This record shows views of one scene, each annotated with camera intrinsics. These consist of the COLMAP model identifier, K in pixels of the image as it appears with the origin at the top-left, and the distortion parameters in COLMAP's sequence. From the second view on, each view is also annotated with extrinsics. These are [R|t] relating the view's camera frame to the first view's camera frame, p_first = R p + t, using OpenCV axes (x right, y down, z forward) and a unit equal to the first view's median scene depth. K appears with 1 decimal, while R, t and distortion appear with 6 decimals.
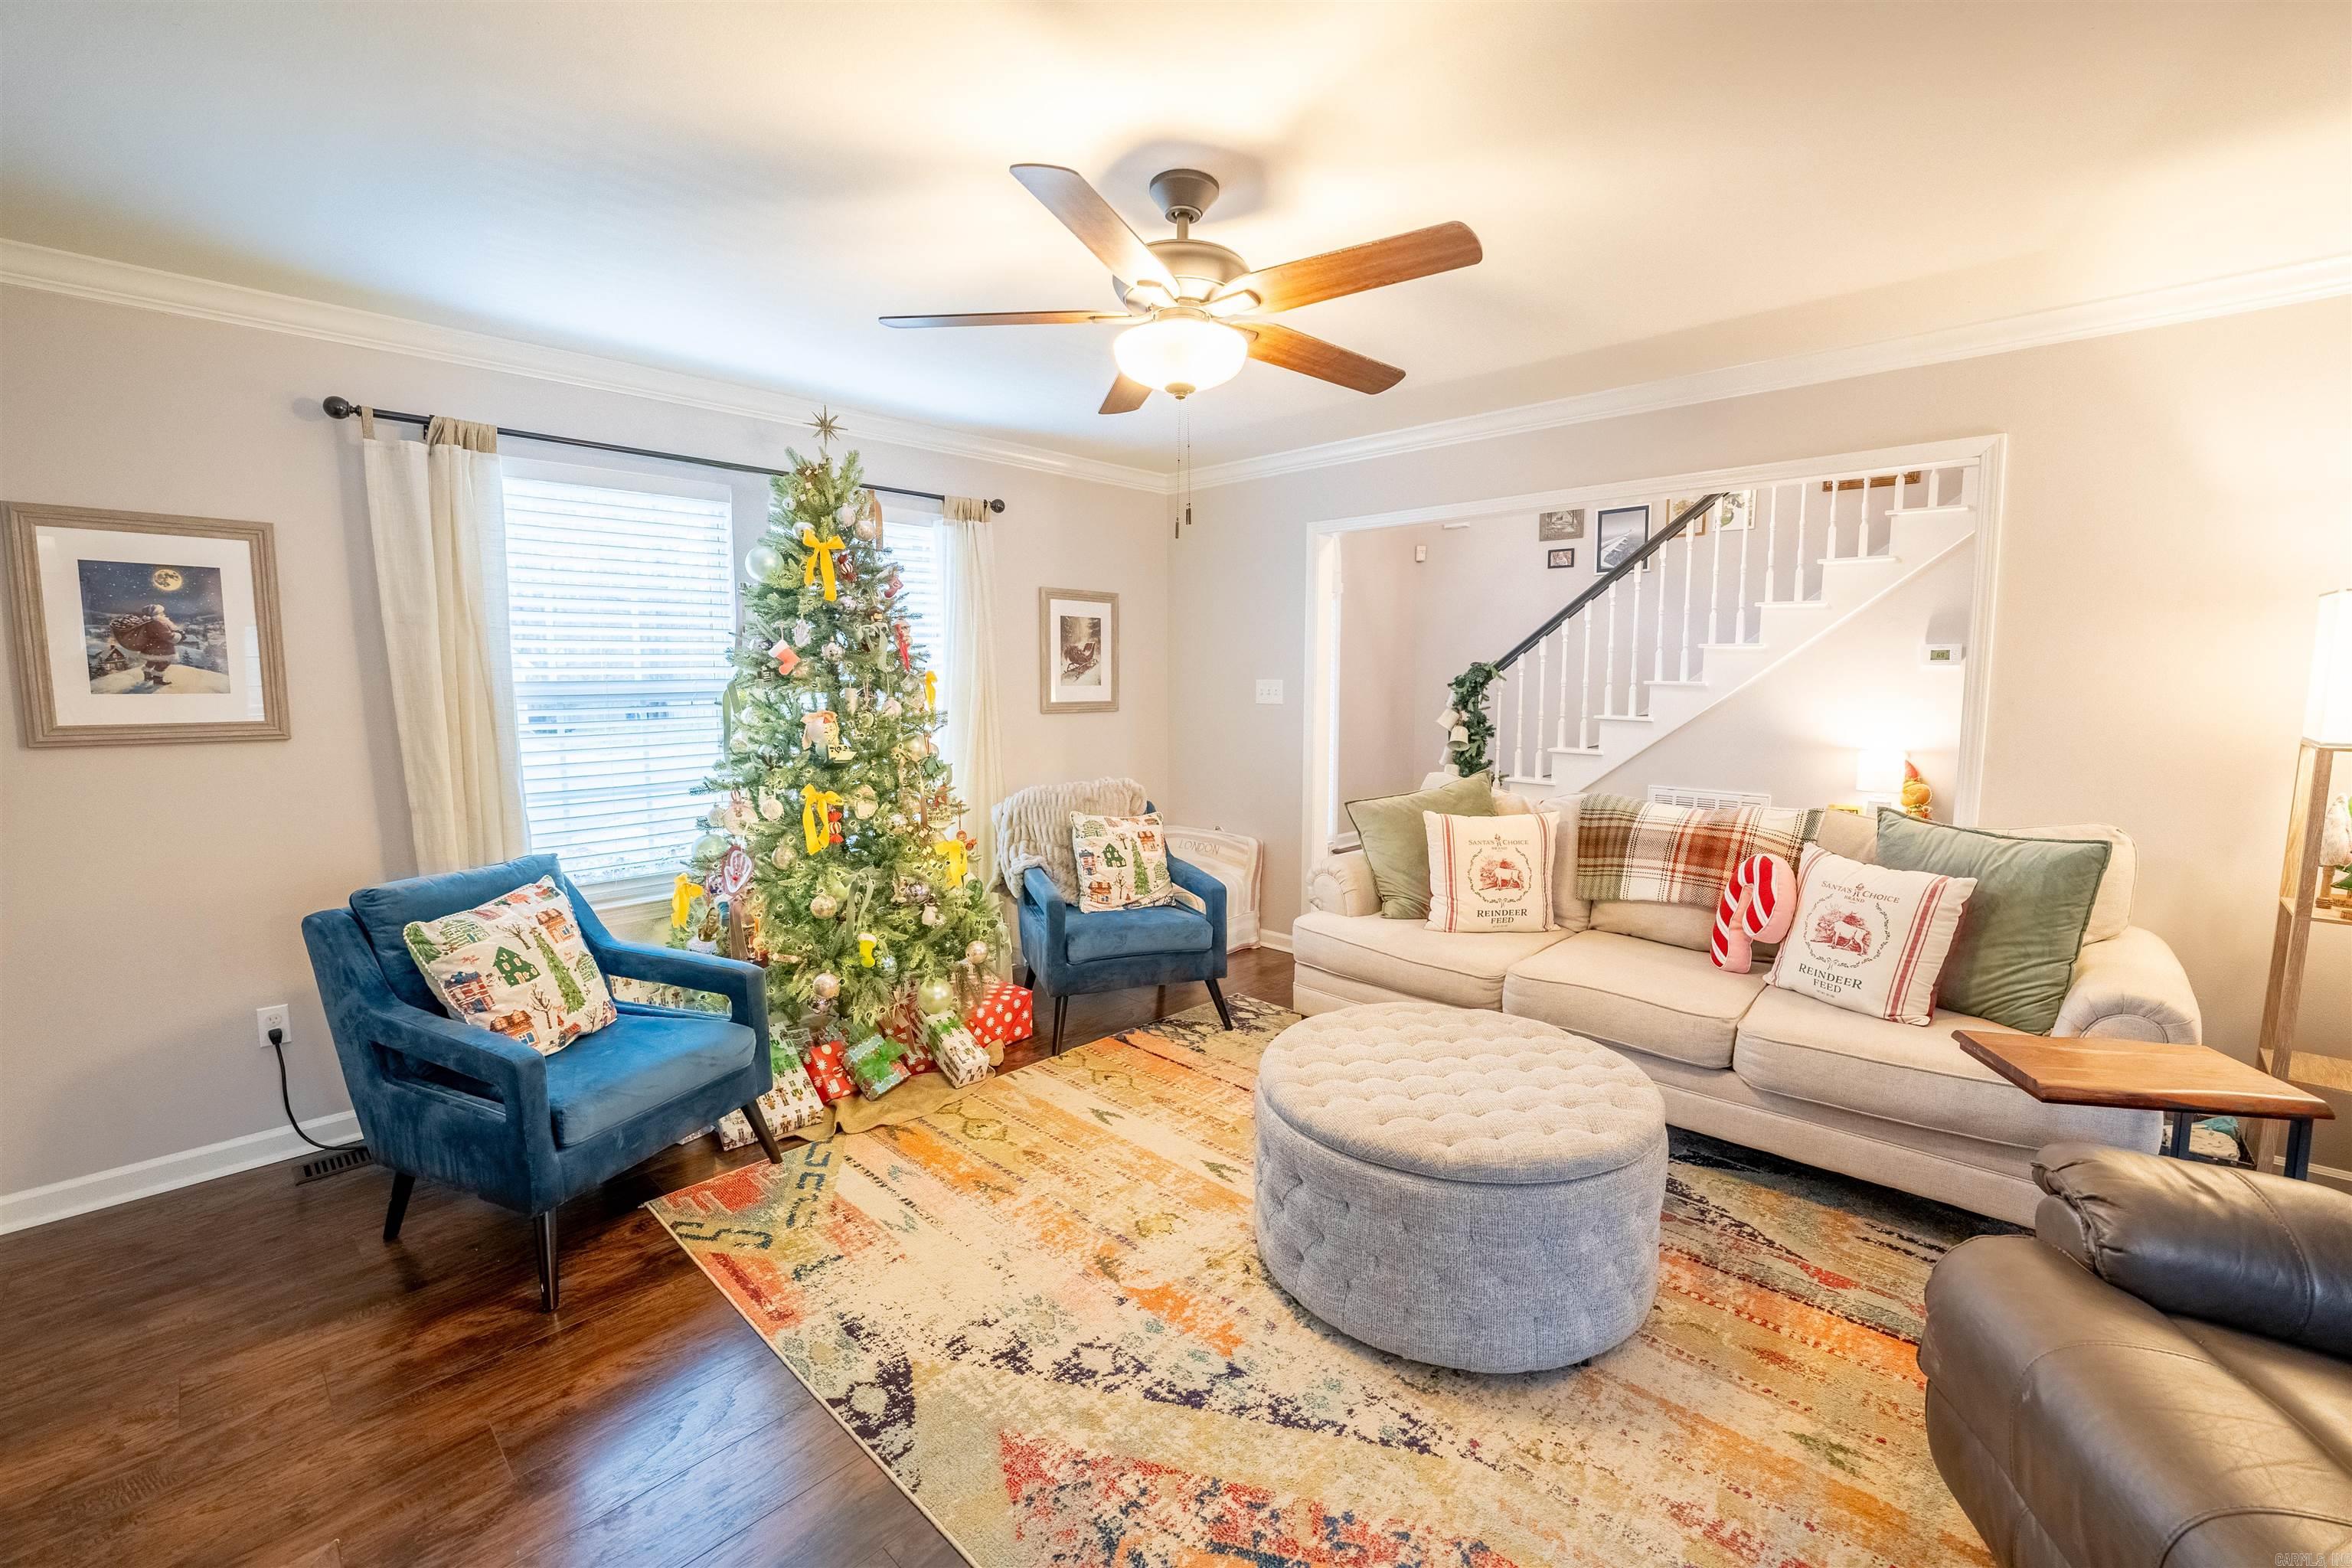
lens RADIAL K [[946.9, 0, 1173.7], [0, 946.9, 770.3], [0, 0, 1]] dist [-0.038588, 0.006192]
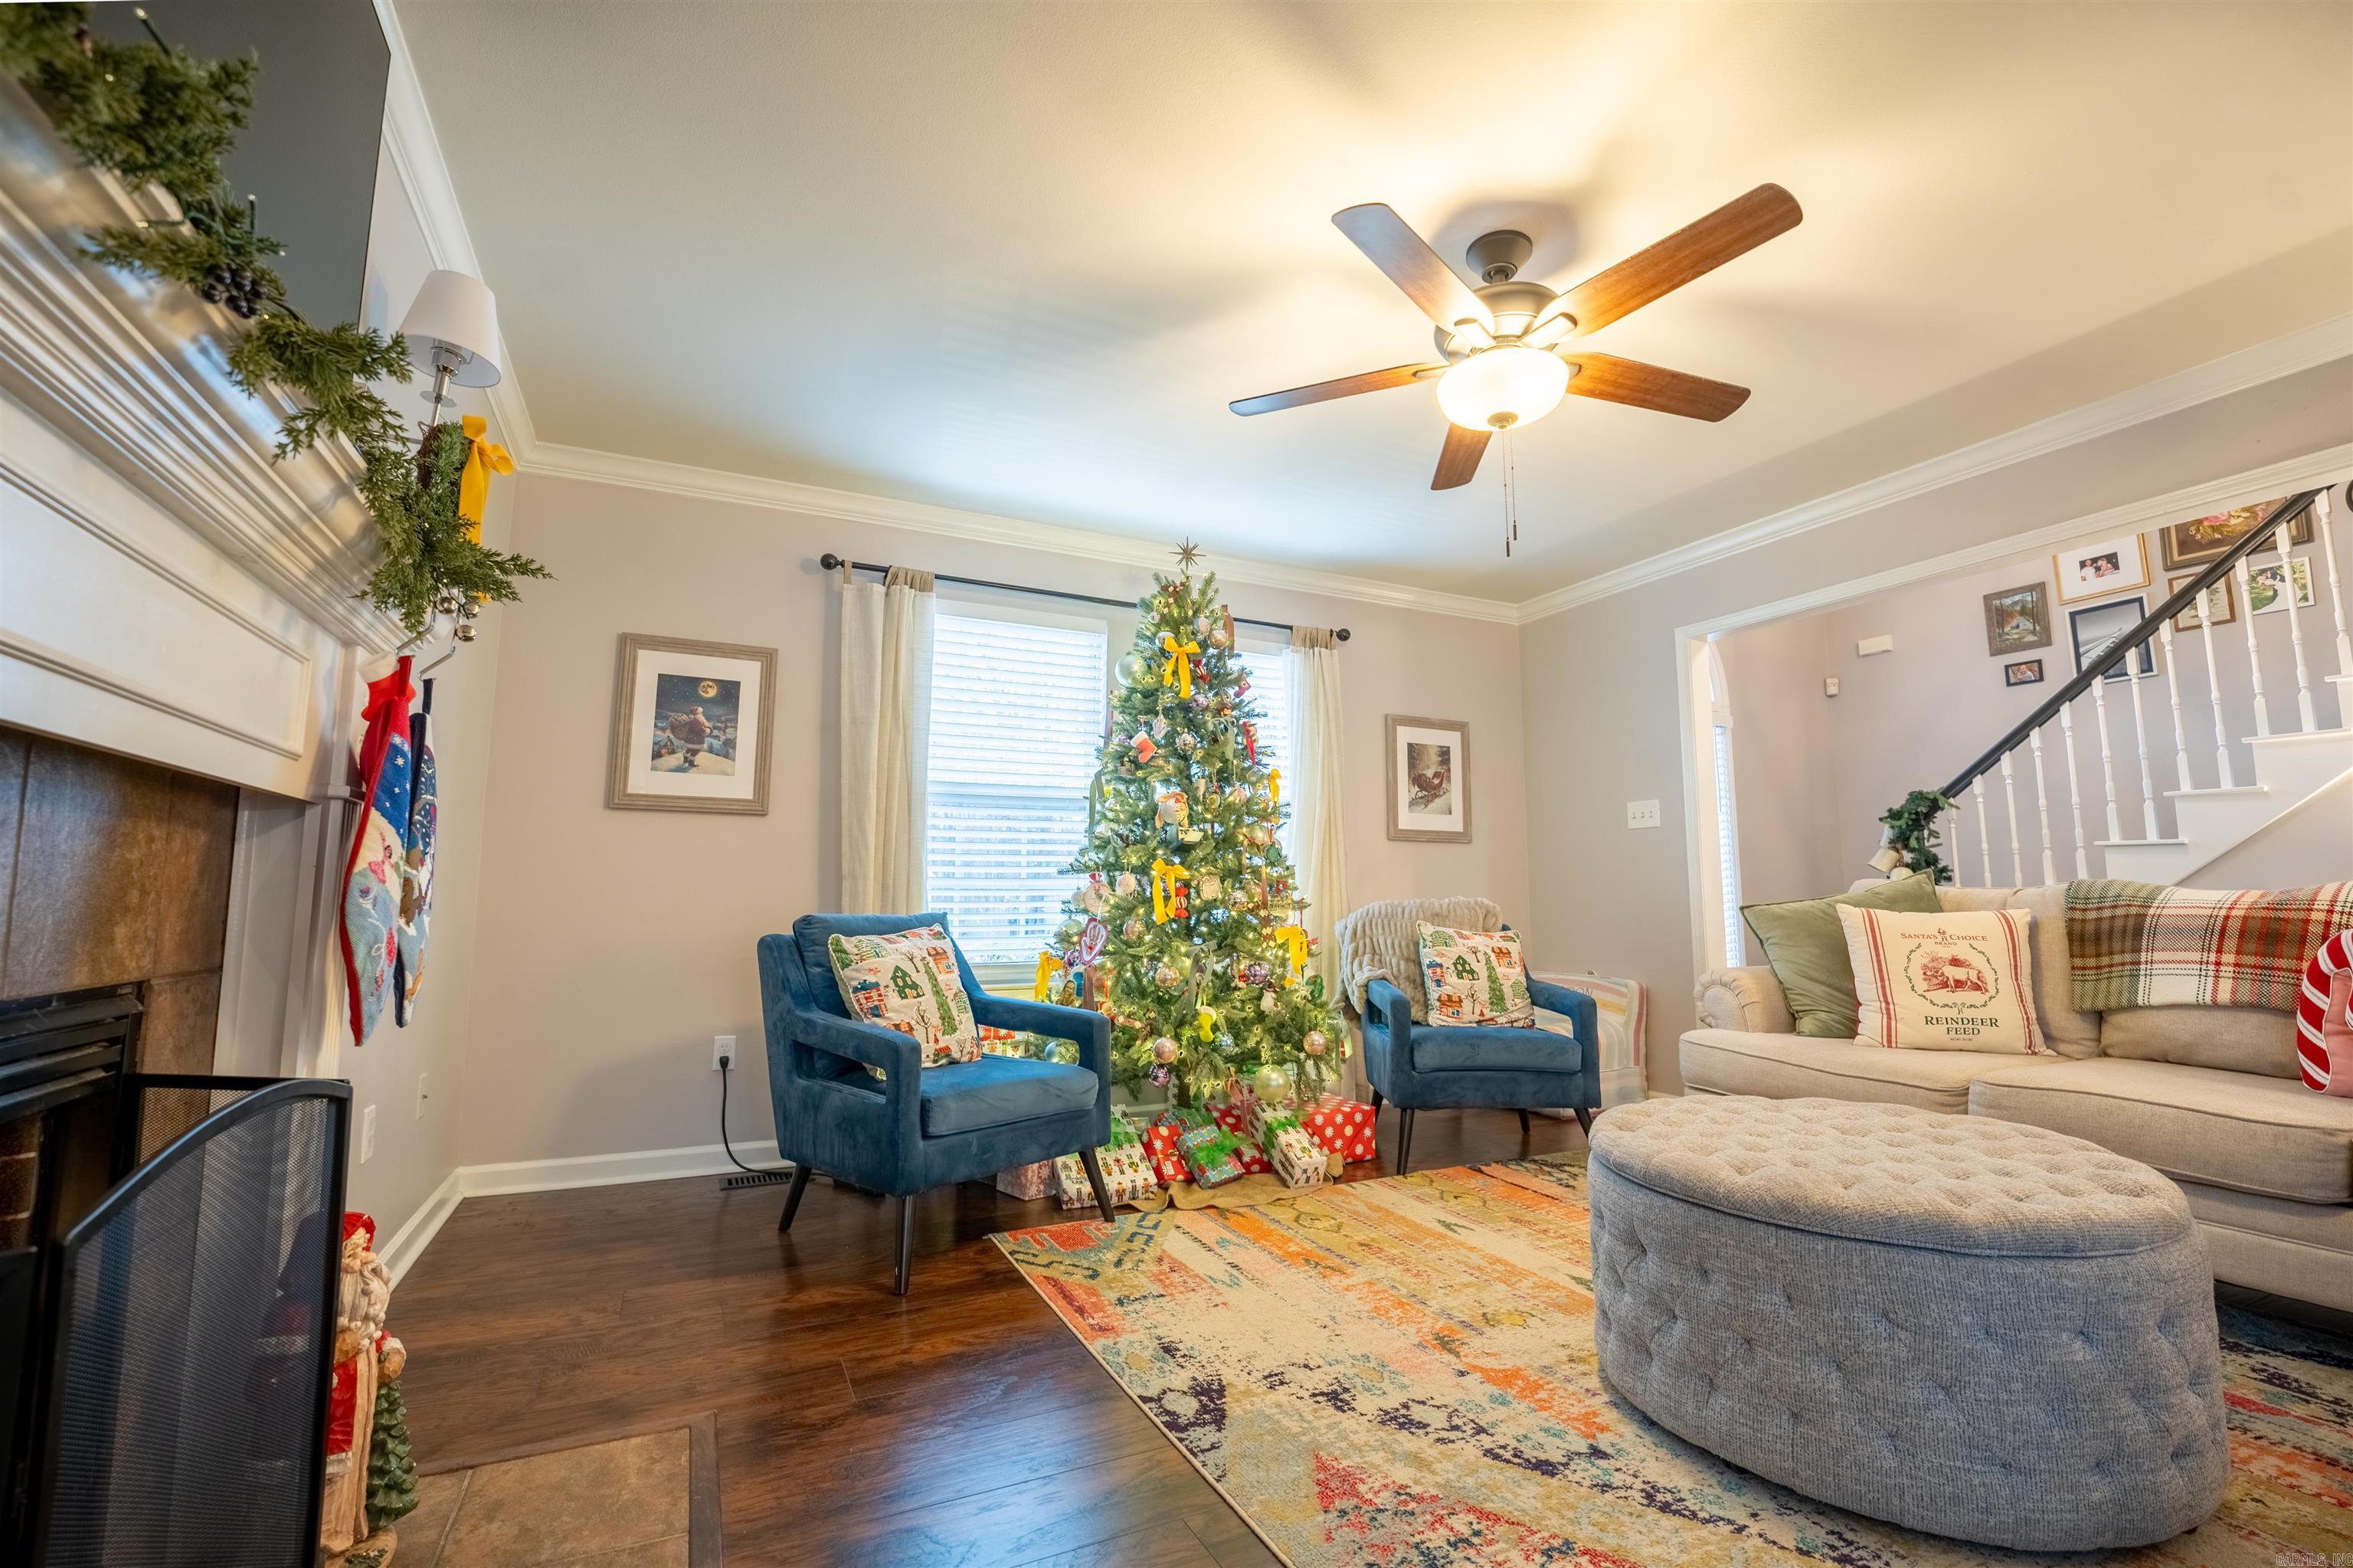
lens RADIAL K [[991.8, 0, 1176.5], [0, 991.8, 784.0], [0, 0, 1]] dist [-0.029651, 0.000143]
pose [[0.934725, -0.039147, -0.353209, 0.031814], [-0.041586, 0.975036, -0.218119, 0.199068], [0.352931, 0.218570, 0.909762, -0.032132]]
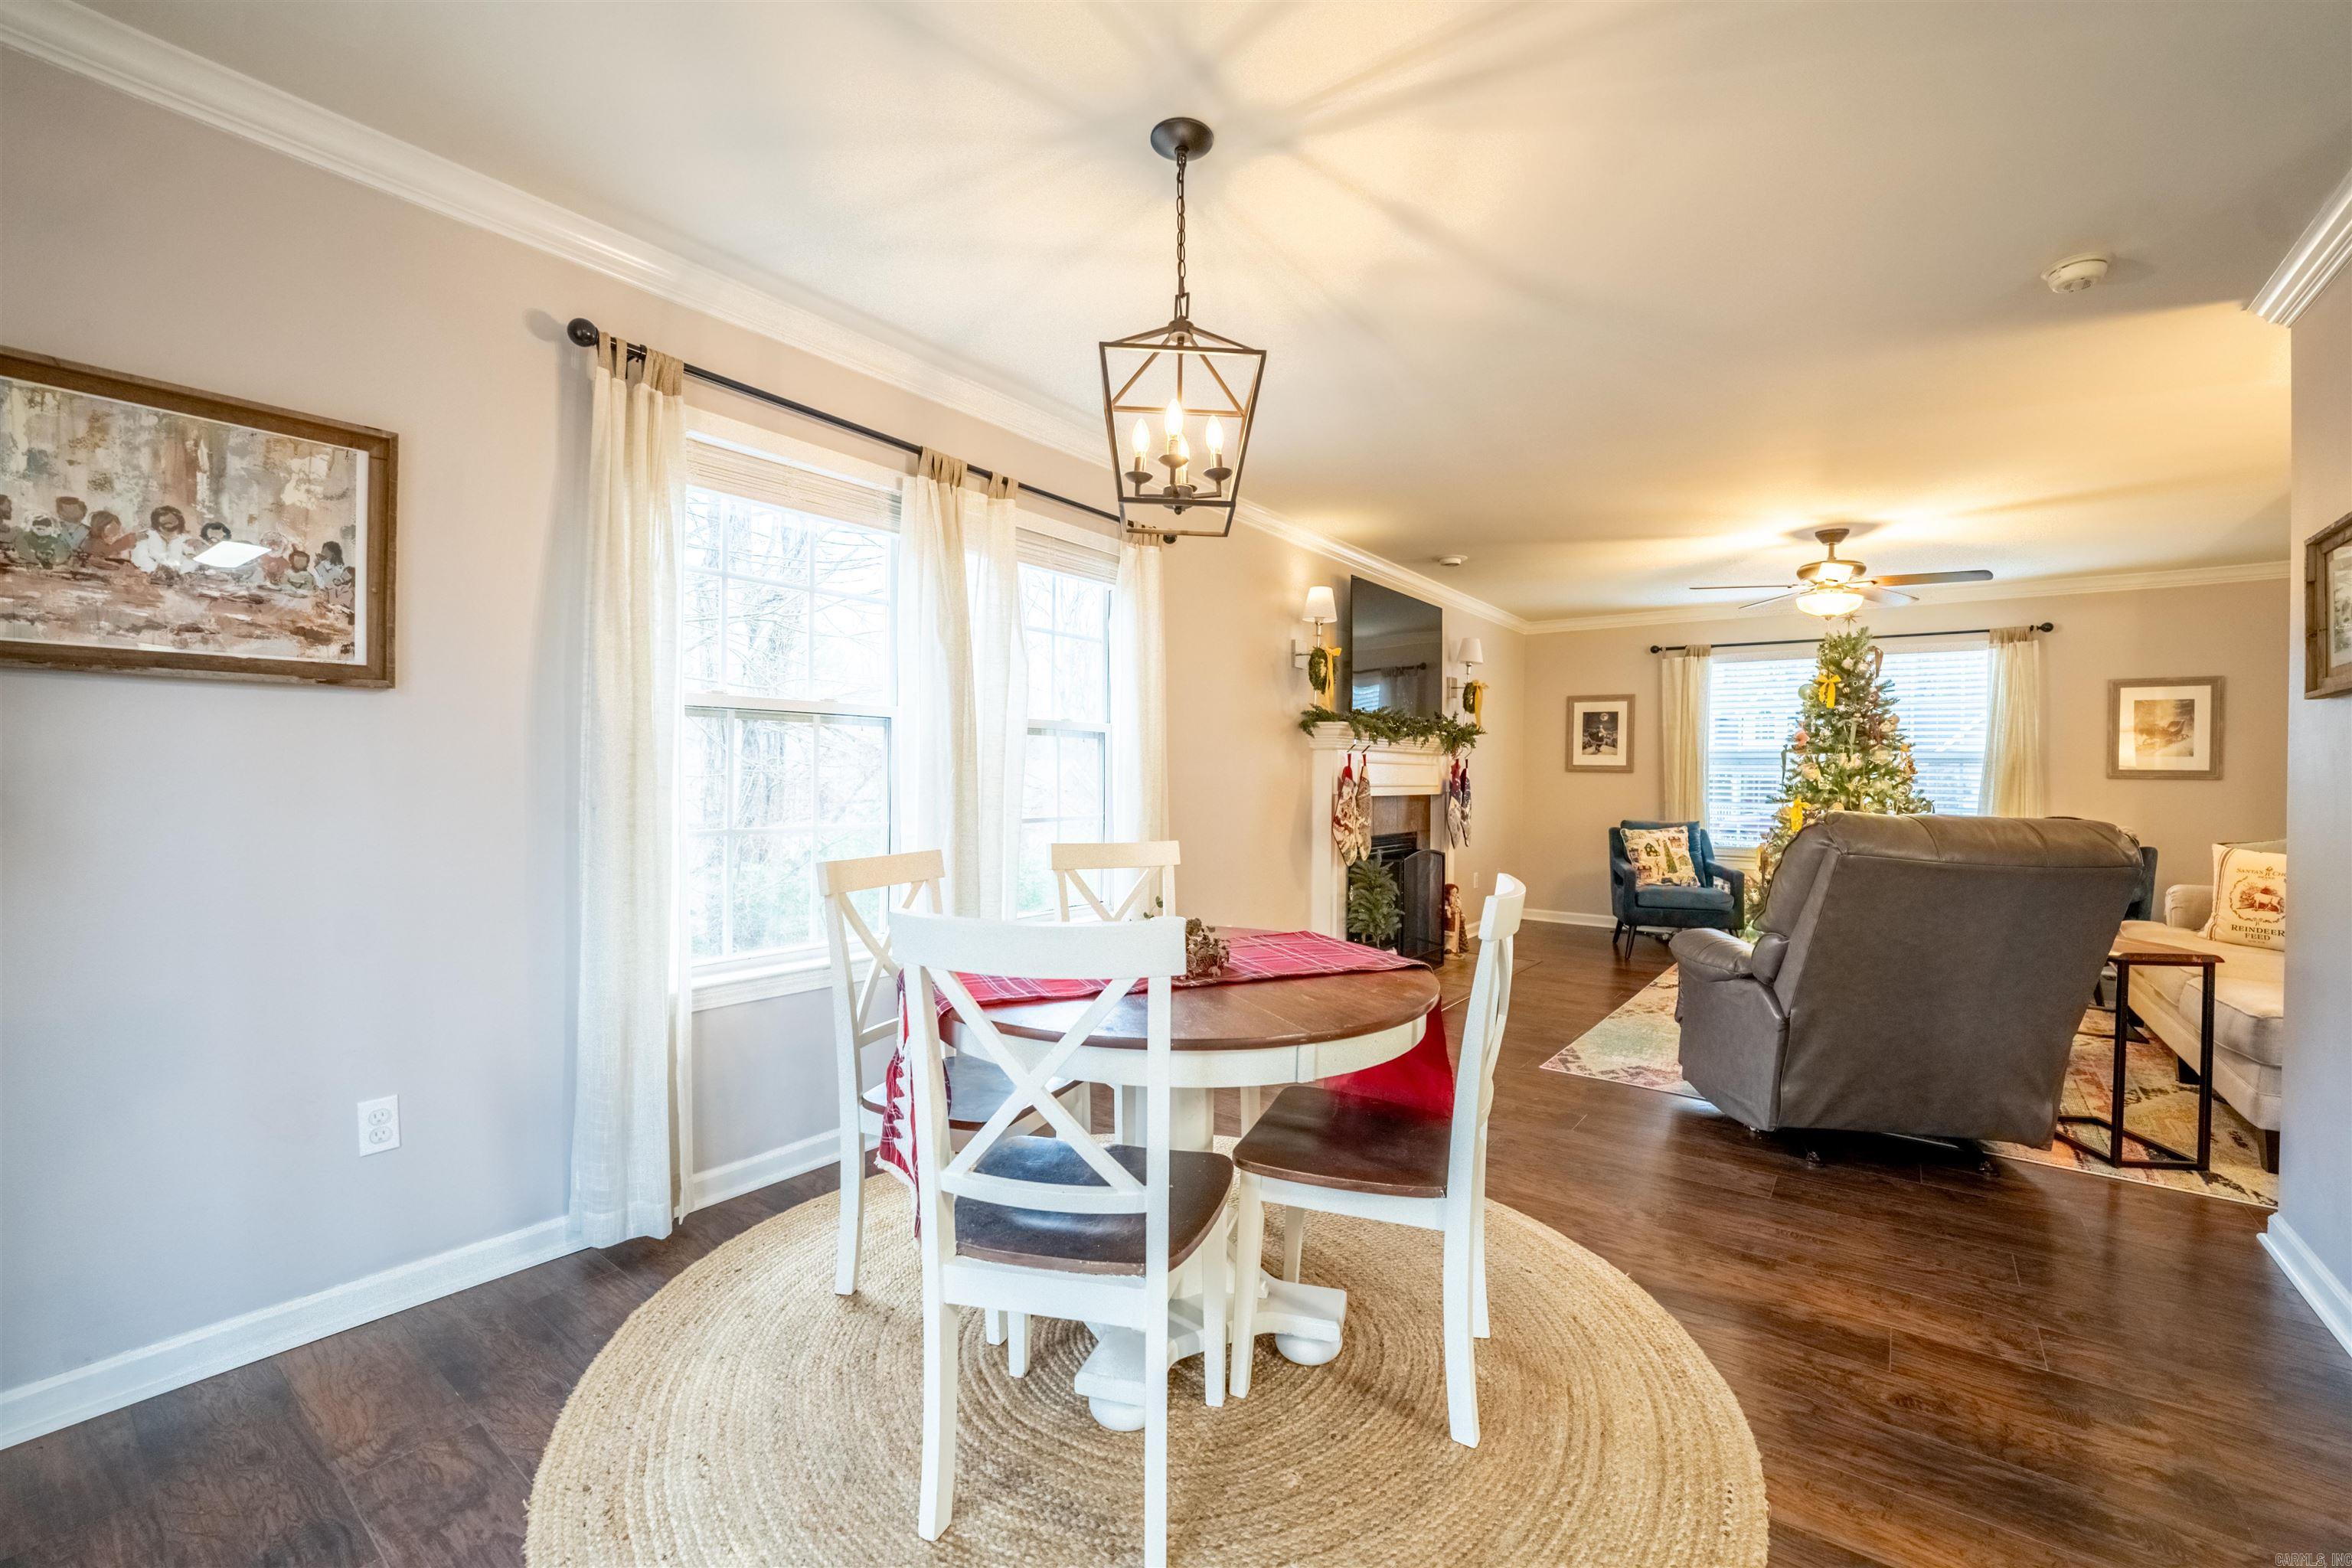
lens RADIAL K [[946.0, 0, 1181.3], [0, 946.0, 785.7], [0, 0, 1]] dist [0.004096, 0.000200]
pose [[0.093908, 0.016945, -0.995437, 1.747703], [-0.115057, 0.993340, 0.006055, 0.146138], [0.988910, 0.113964, 0.095233, -0.599918]]
